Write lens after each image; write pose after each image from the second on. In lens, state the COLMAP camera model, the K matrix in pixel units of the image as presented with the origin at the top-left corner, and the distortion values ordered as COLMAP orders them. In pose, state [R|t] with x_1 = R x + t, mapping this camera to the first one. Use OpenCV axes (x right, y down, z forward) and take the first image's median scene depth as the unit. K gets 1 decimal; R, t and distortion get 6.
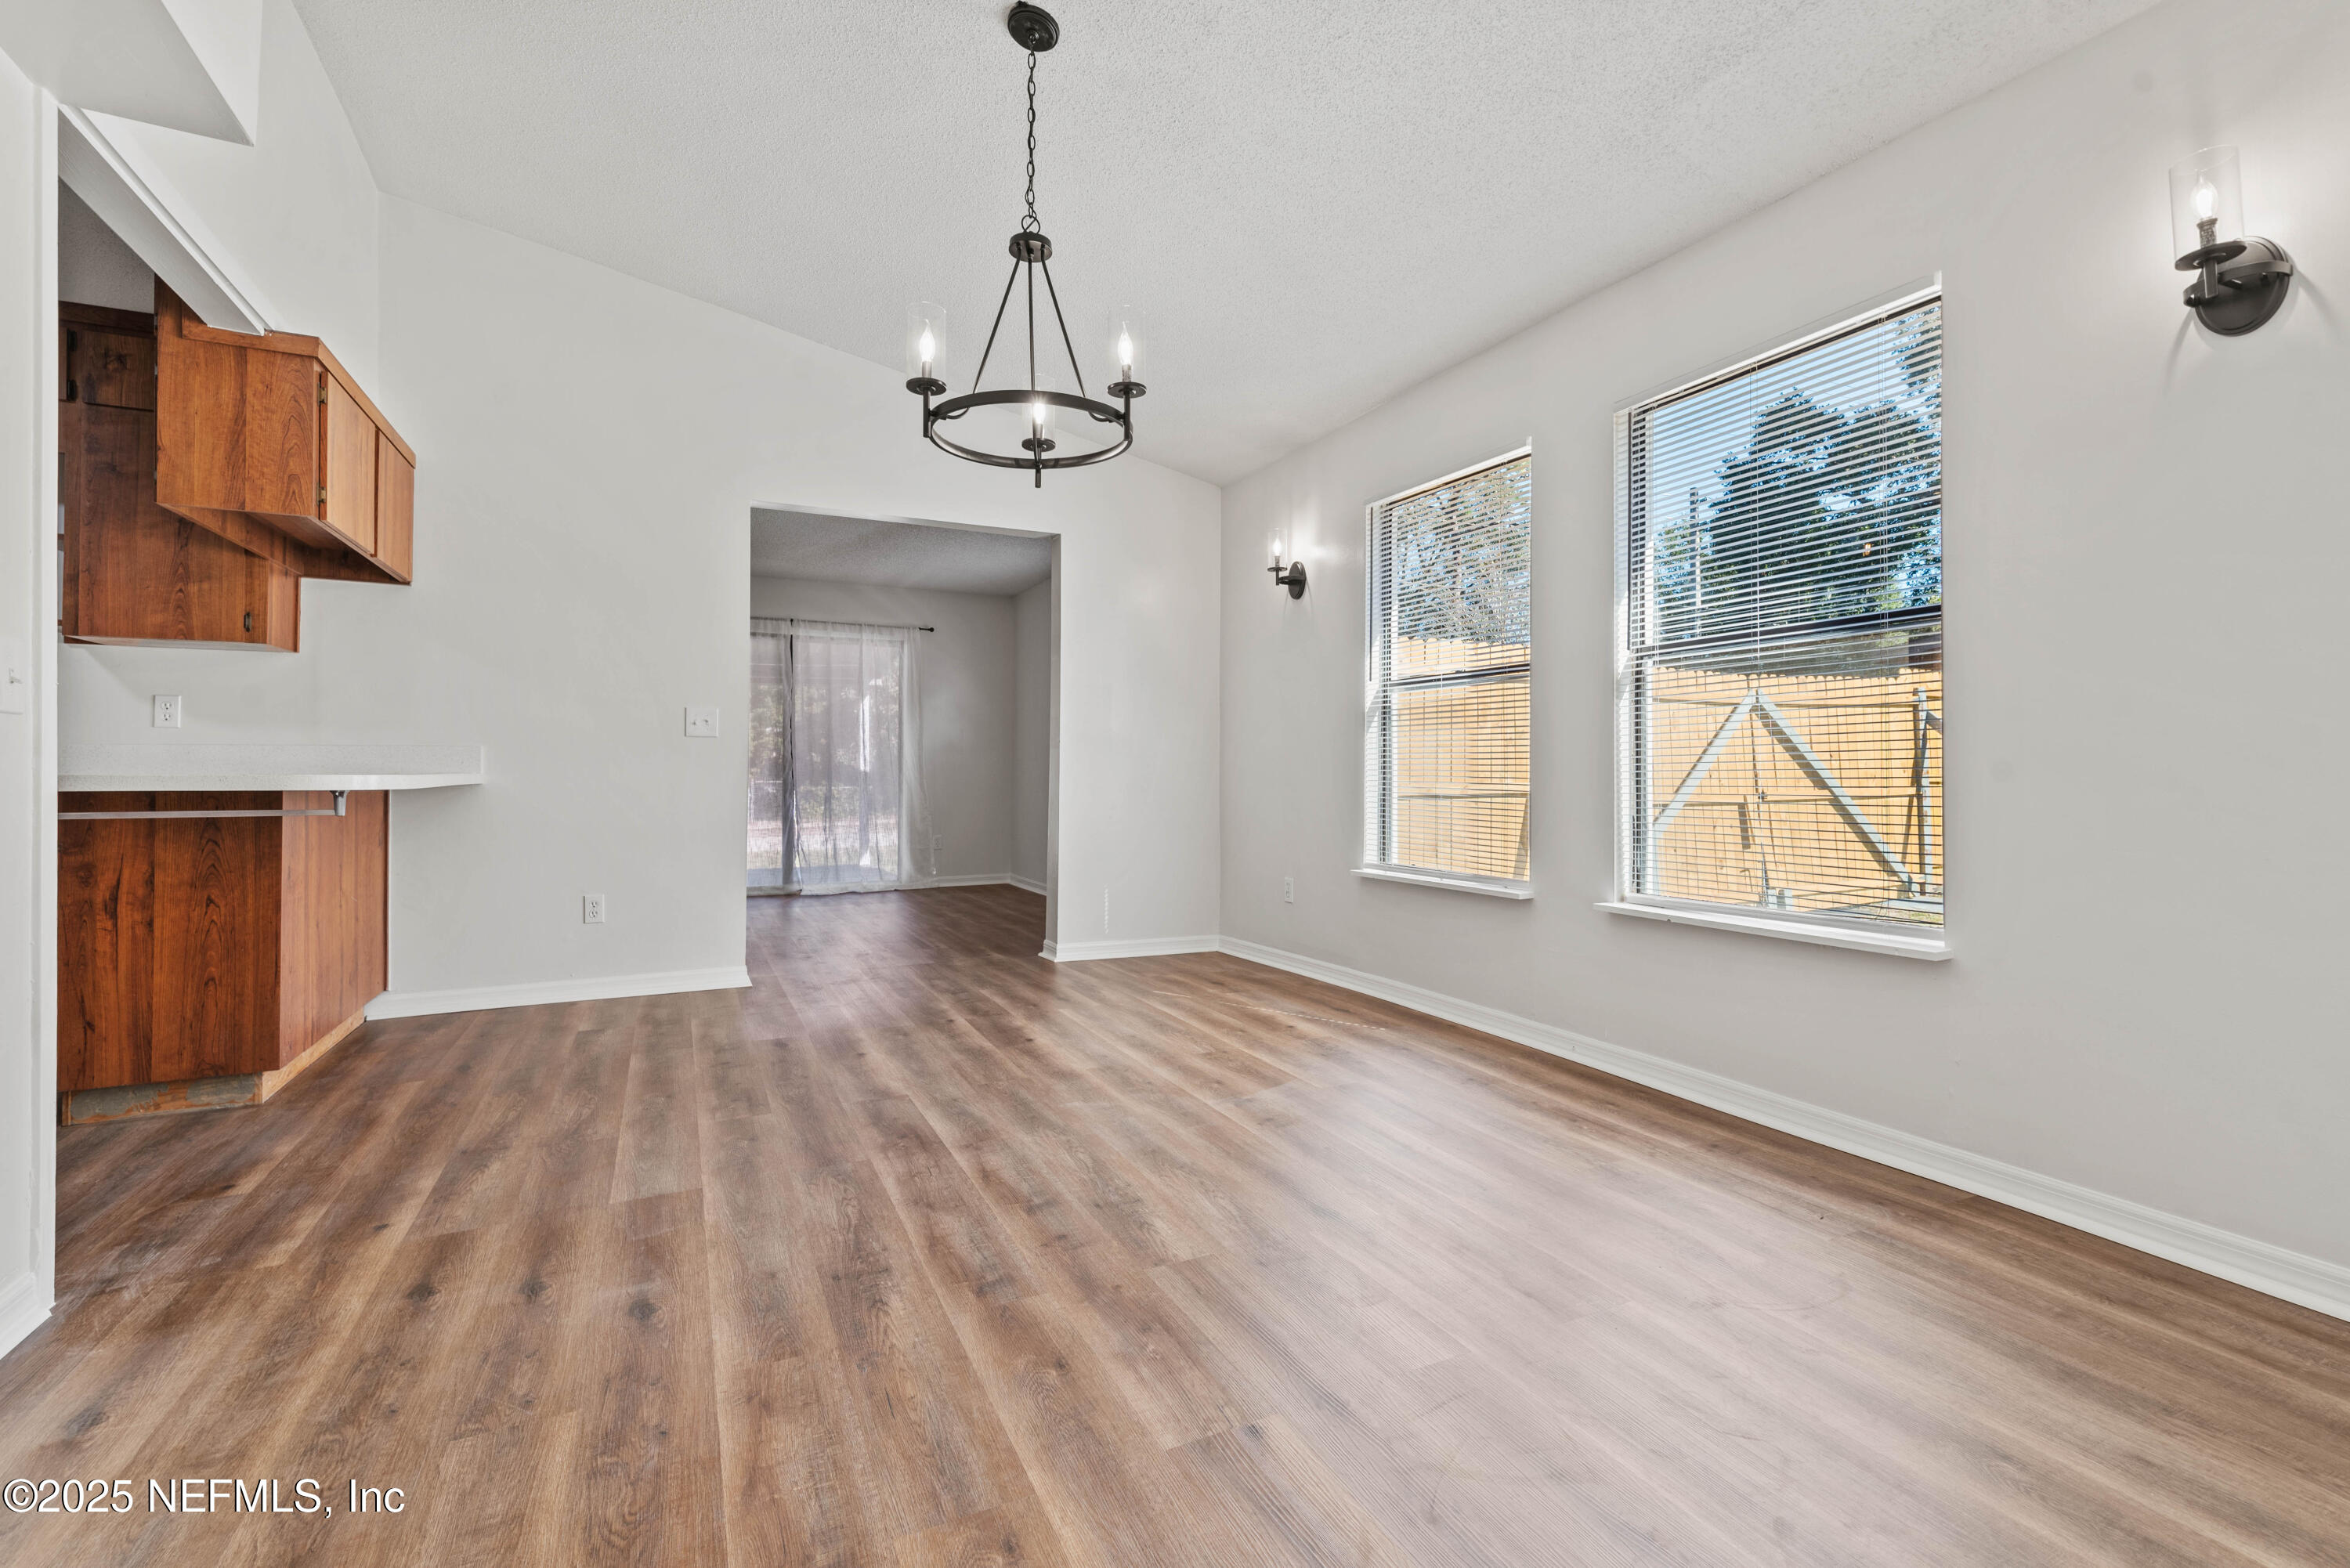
lens RADIAL K [[1017.0, 0, 1156.3], [0, 1017.0, 778.5], [0, 0, 1]] dist [0.001816, -0.000046]
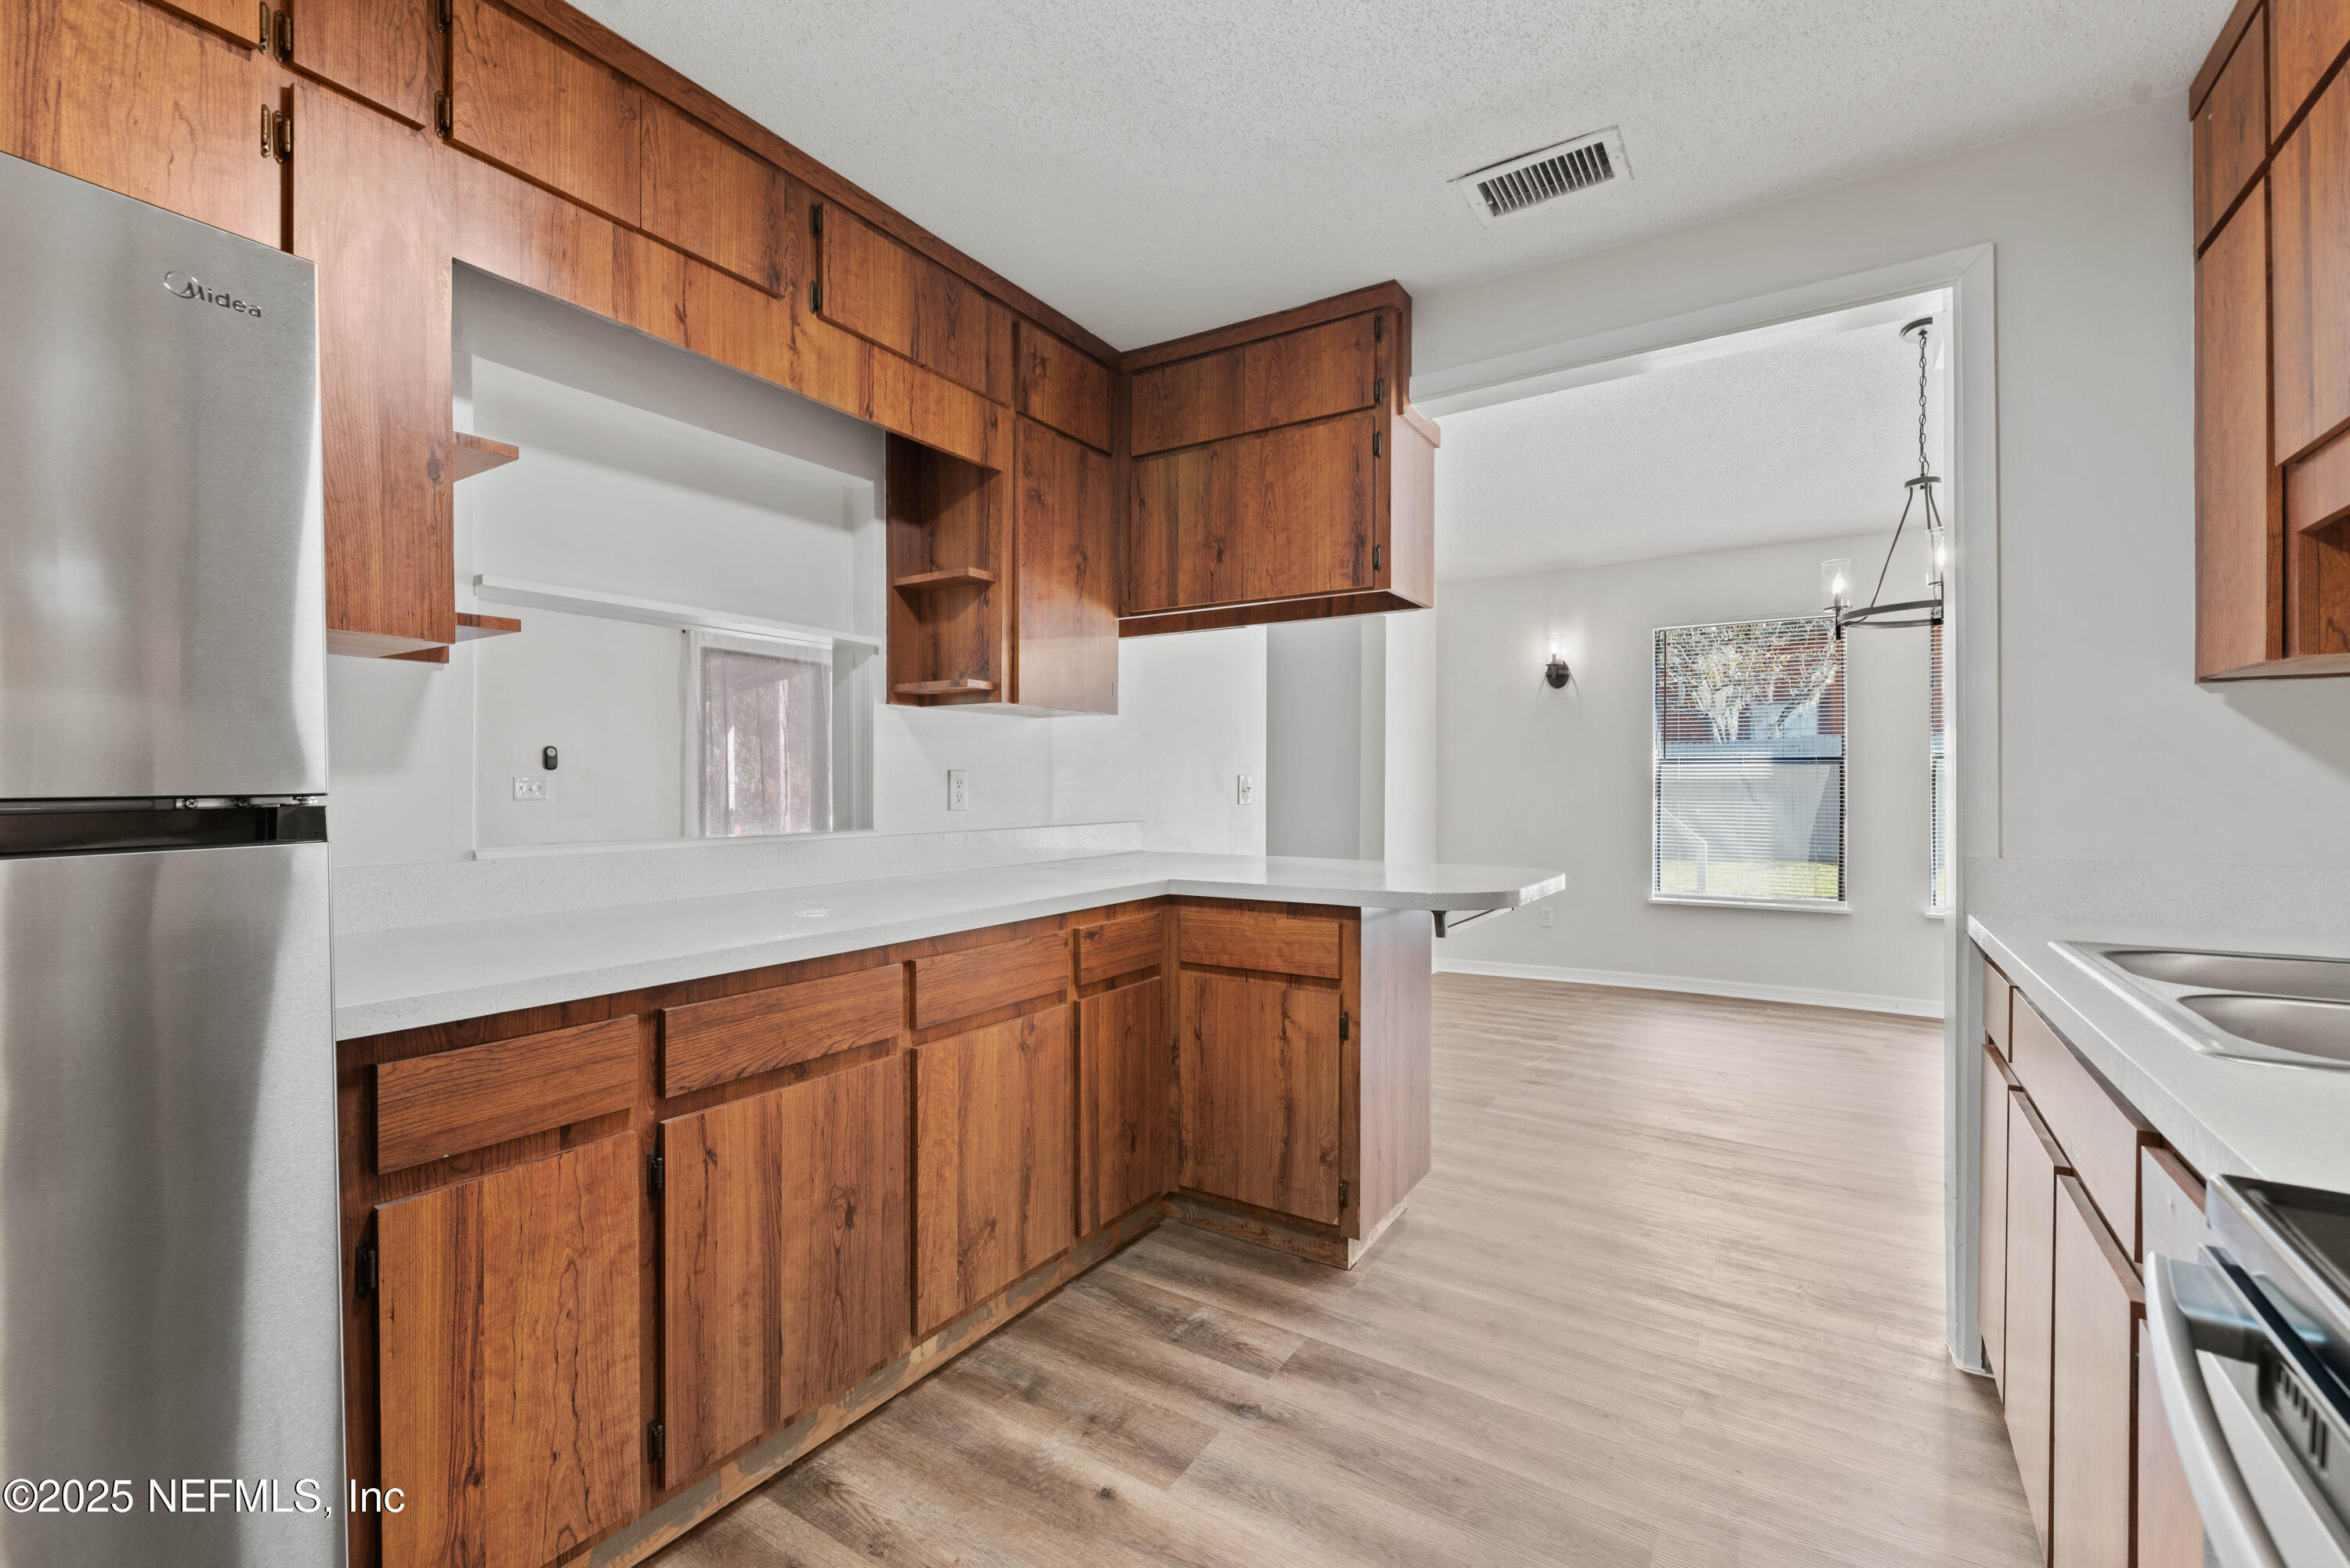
lens RADIAL K [[1009.0, 0, 1162.2], [0, 1009.0, 791.0], [0, 0, 1]] dist [0.002684, 0.000078]
pose [[0.853228, -0.002629, 0.521531, -1.802179], [0.002597, 0.999996, 0.000793, -0.093617], [-0.521532, 0.000678, 0.853232, 0.337322]]
